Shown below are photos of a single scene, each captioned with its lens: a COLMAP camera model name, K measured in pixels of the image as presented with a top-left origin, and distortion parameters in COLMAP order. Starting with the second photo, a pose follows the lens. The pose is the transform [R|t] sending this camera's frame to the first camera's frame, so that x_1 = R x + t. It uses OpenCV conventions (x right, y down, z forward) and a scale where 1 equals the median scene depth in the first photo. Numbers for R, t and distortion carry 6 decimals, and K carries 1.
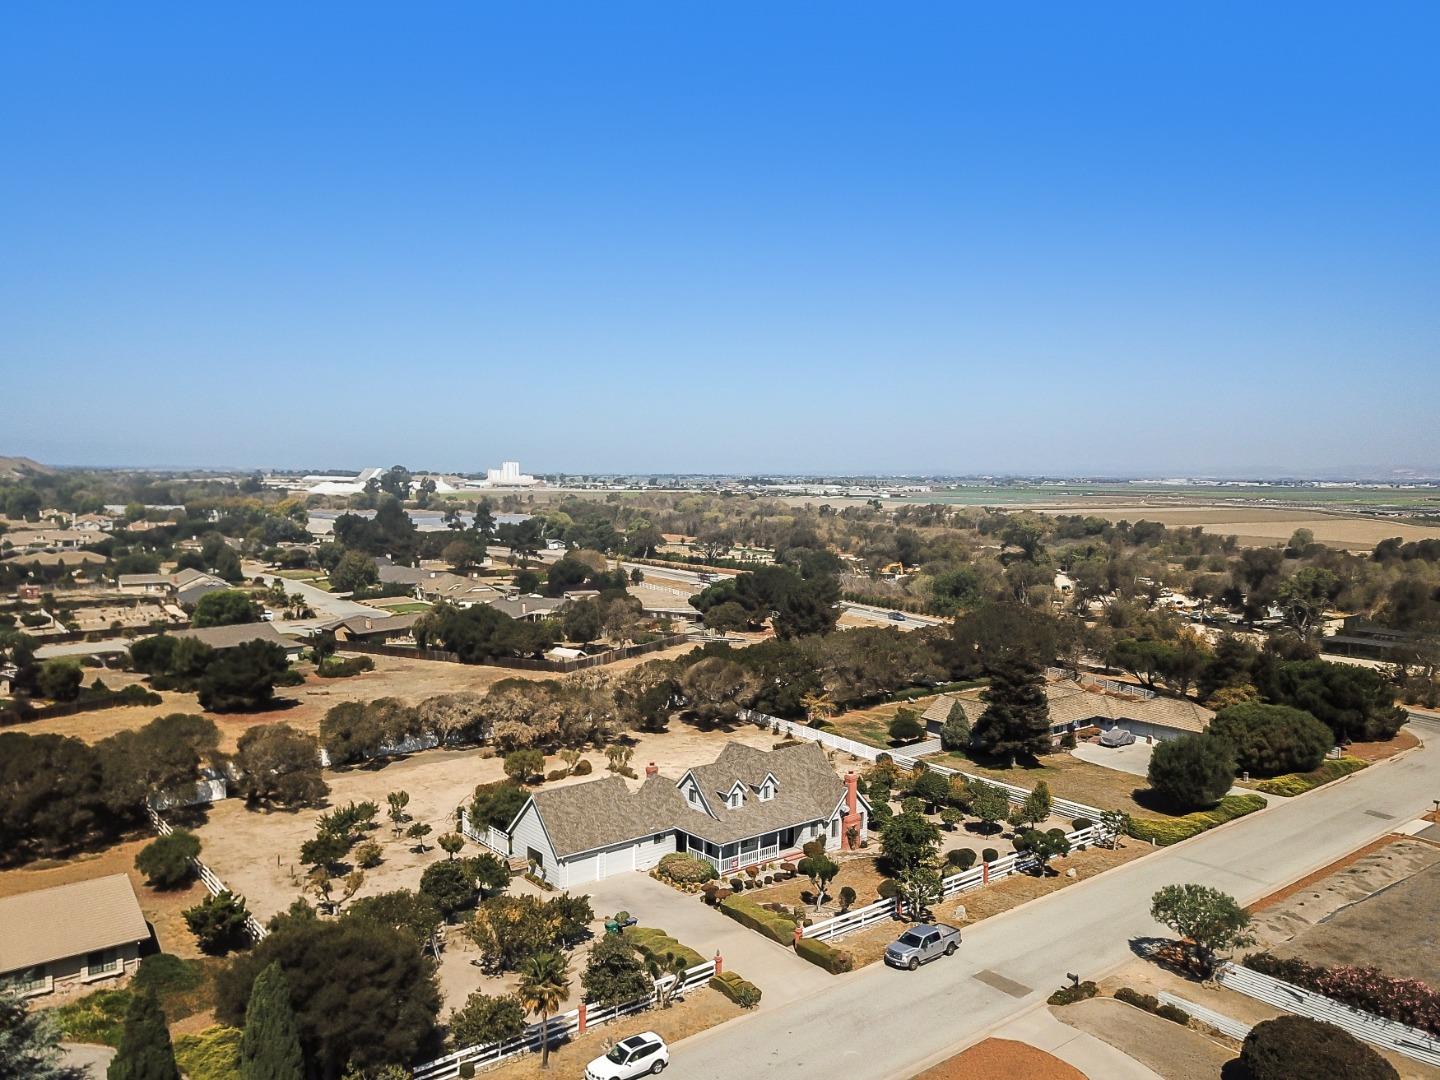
lens RADIAL K [[1091.3, 0, 724.4], [0, 1091.3, 513.6], [0, 0, 1]] dist [0.005093, -0.007810]
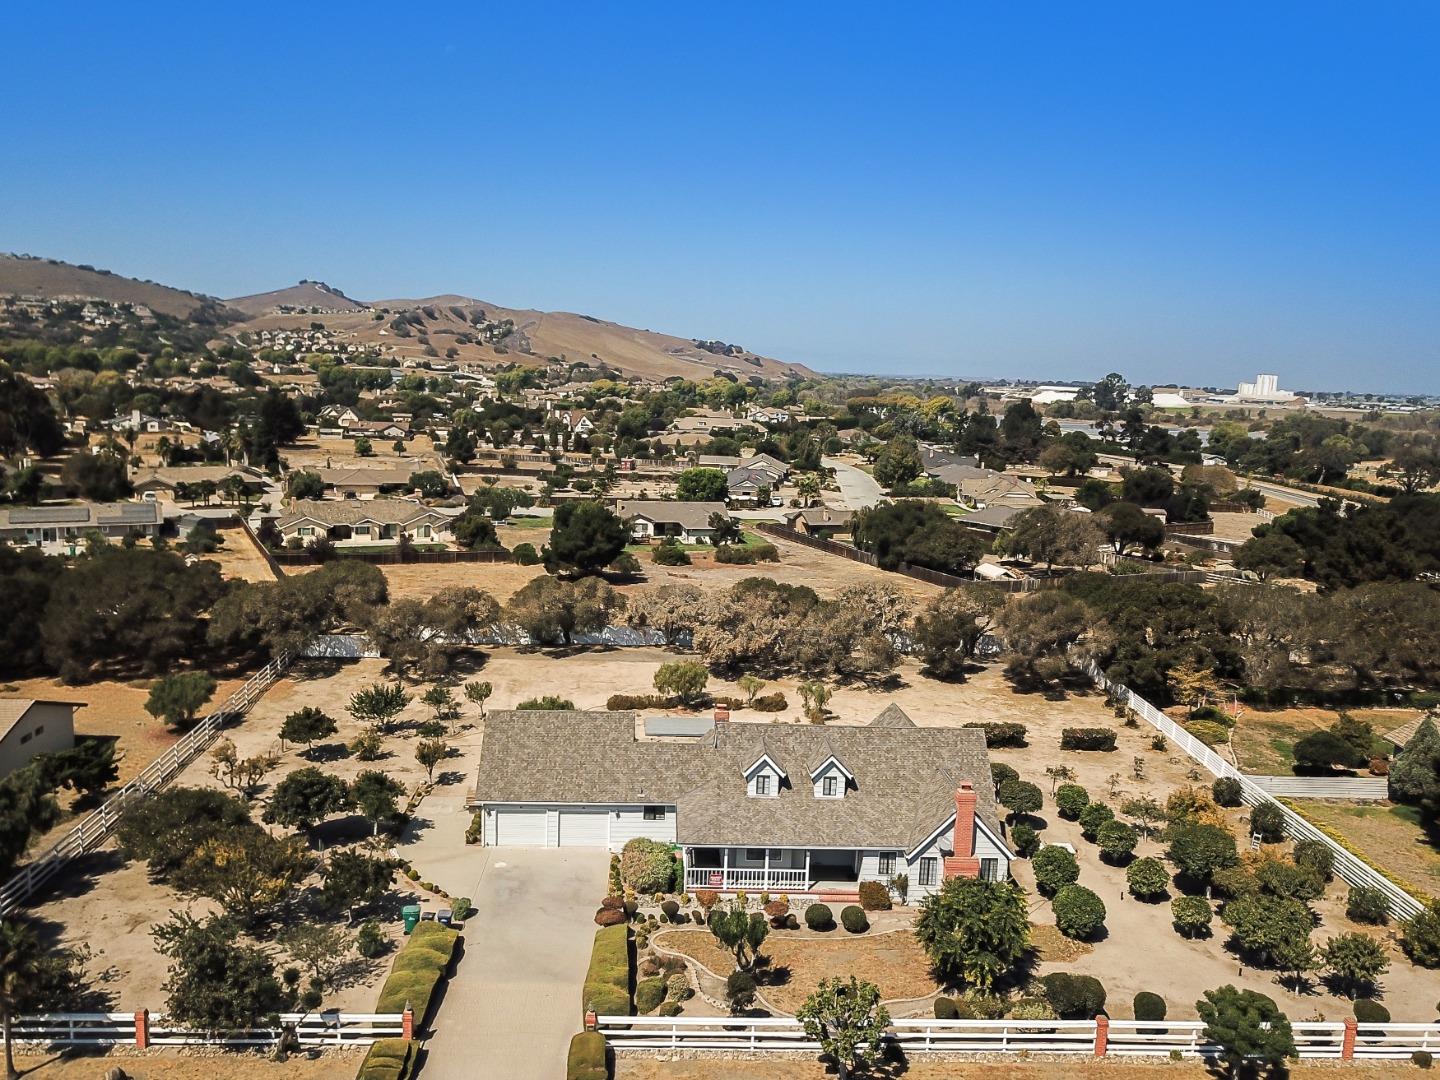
lens RADIAL K [[1157.1, 0, 715.8], [0, 1157.1, 460.0], [0, 0, 1]] dist [0.002576, 0.003712]
pose [[0.798724, 0.064382, -0.598243, 0.314387], [-0.048127, 0.997909, 0.043139, 0.037941], [0.599770, -0.005665, 0.800152, 0.366190]]
